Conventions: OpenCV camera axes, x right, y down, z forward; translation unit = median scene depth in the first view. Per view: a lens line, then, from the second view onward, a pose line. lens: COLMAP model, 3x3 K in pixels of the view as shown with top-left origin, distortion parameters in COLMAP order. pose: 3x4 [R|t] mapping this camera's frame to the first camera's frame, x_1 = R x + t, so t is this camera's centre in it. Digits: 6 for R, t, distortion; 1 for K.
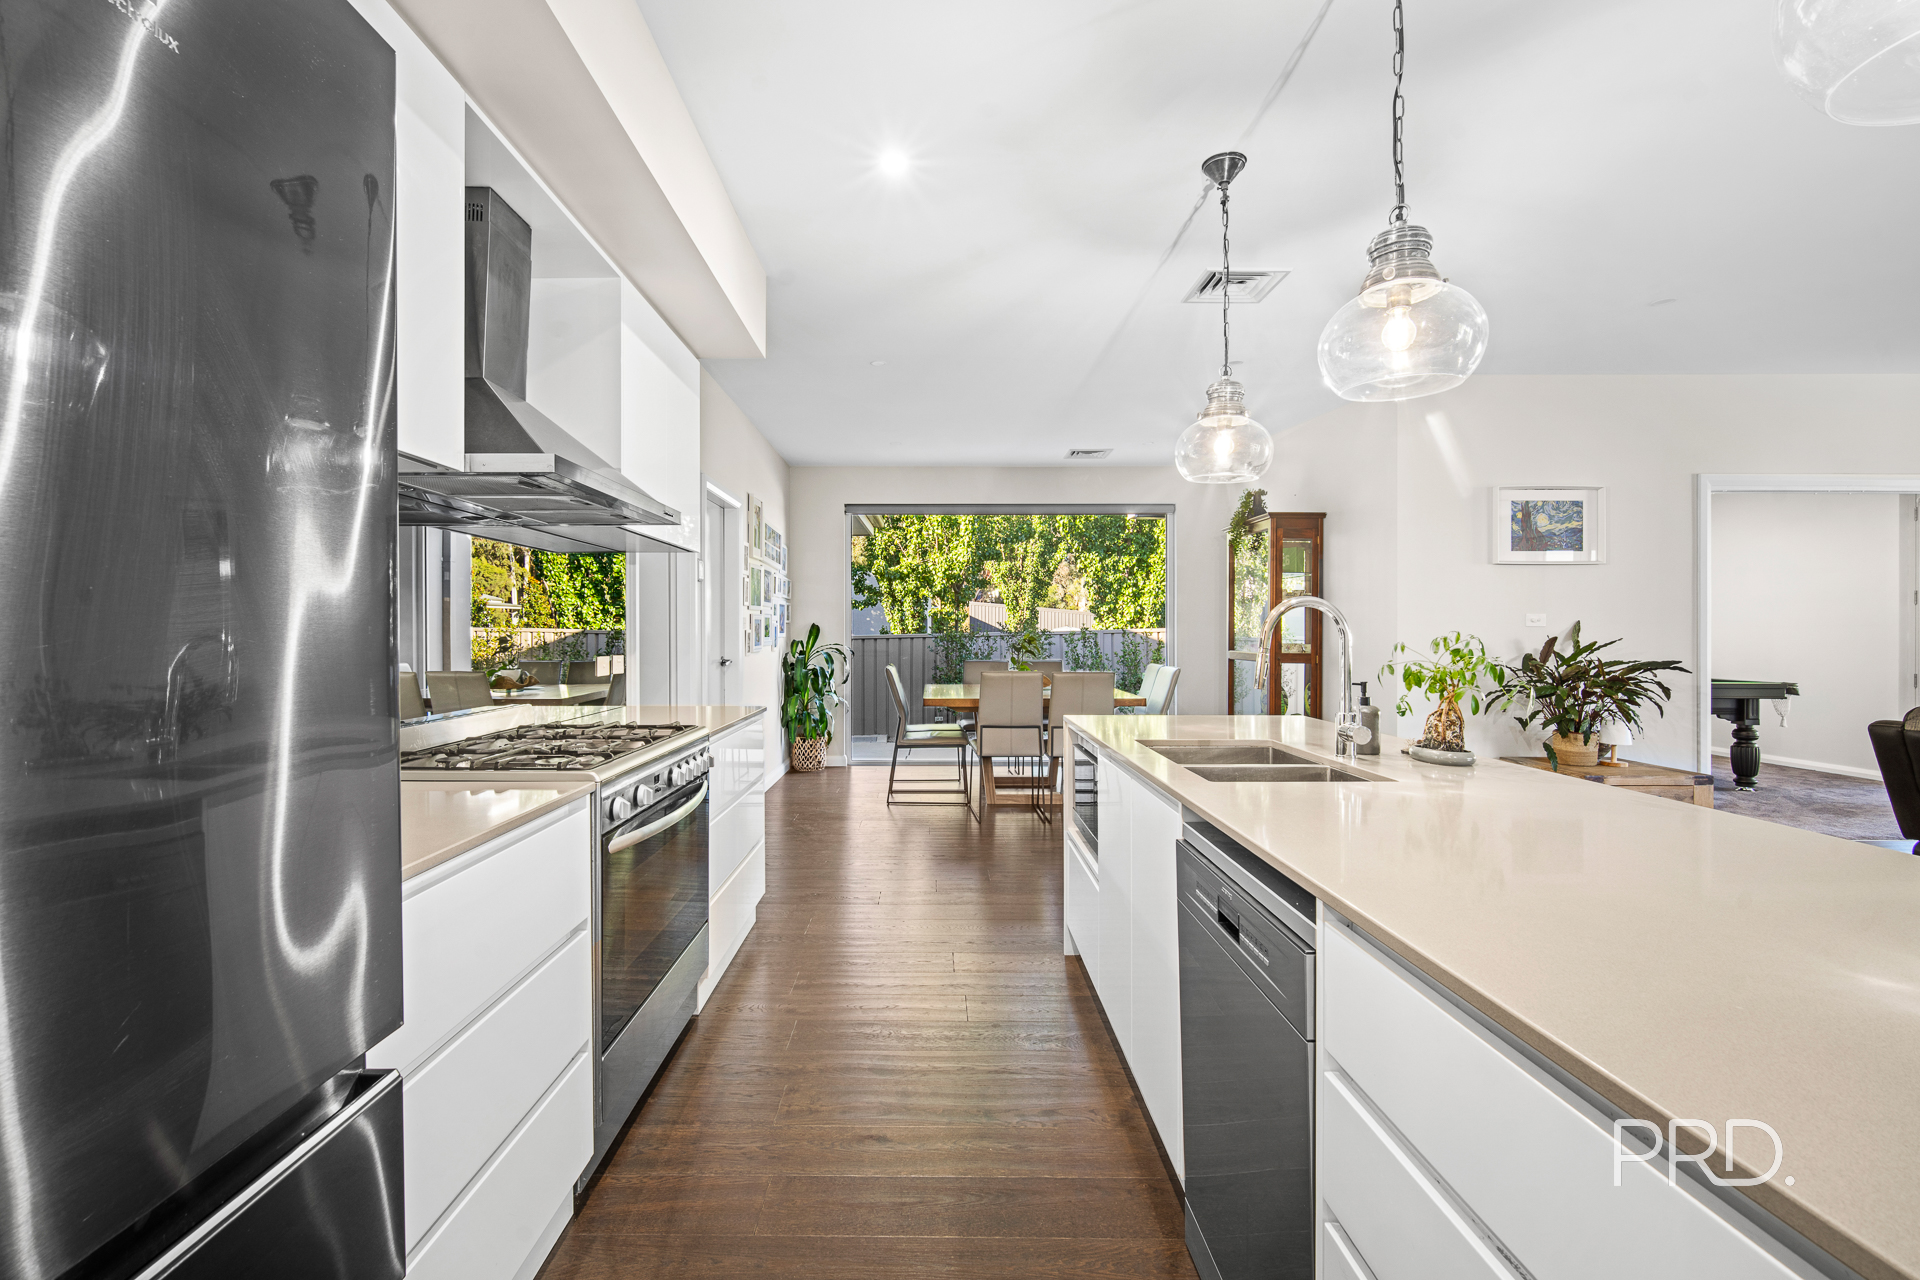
lens RADIAL K [[853.9, 0, 957.0], [0, 853.9, 637.8], [0, 0, 1]] dist [-0.008599, 0.001676]
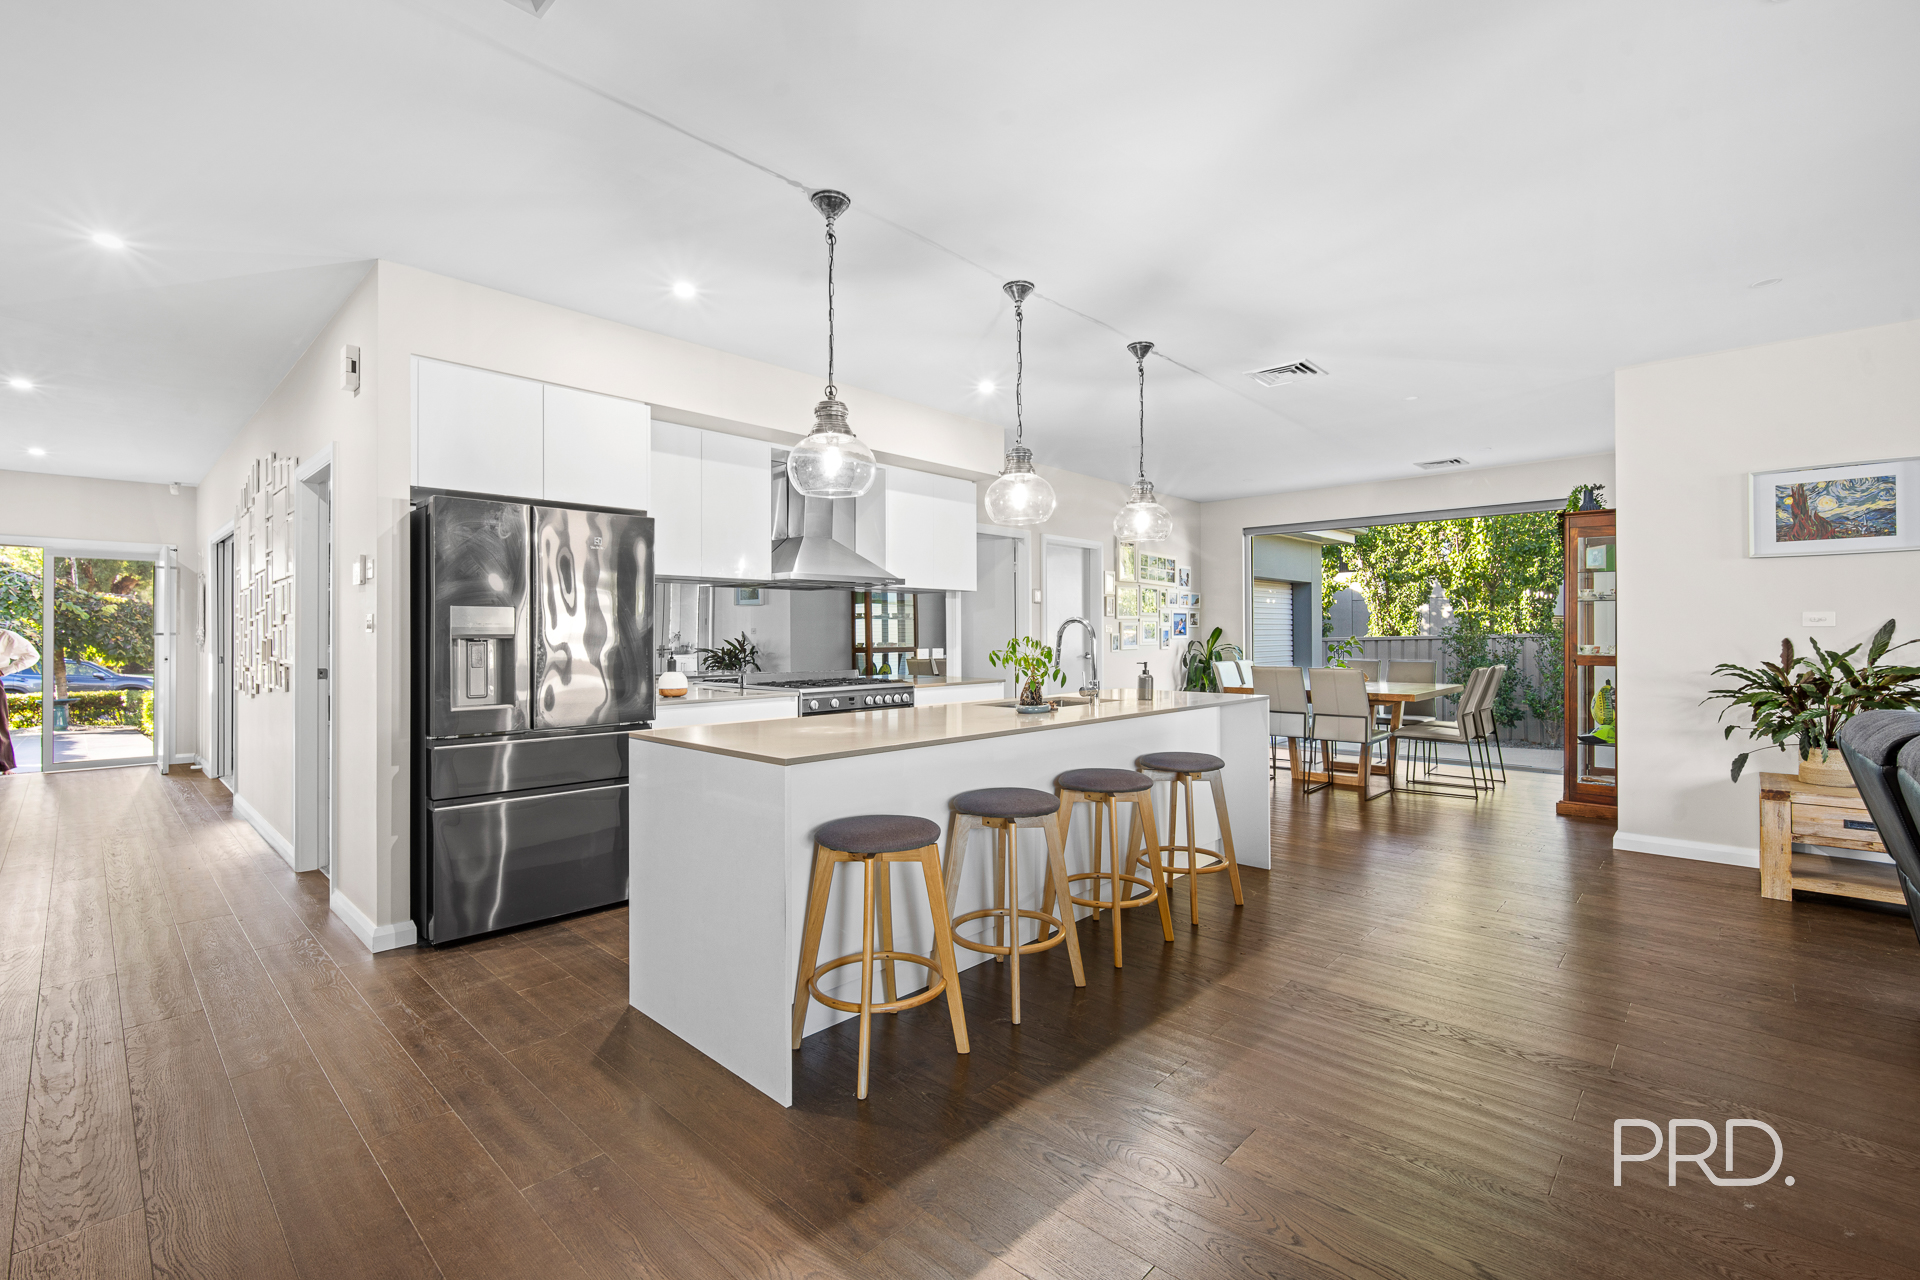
lens RADIAL K [[853.9, 0, 967.9], [0, 853.9, 638.8], [0, 0, 1]] dist [-0.008599, 0.001676]
pose [[0.717993, 0.000901, -0.696050, 0.661222], [-0.000624, 1.000000, 0.000652, -0.001200], [0.696050, -0.000034, 0.717993, -0.224235]]
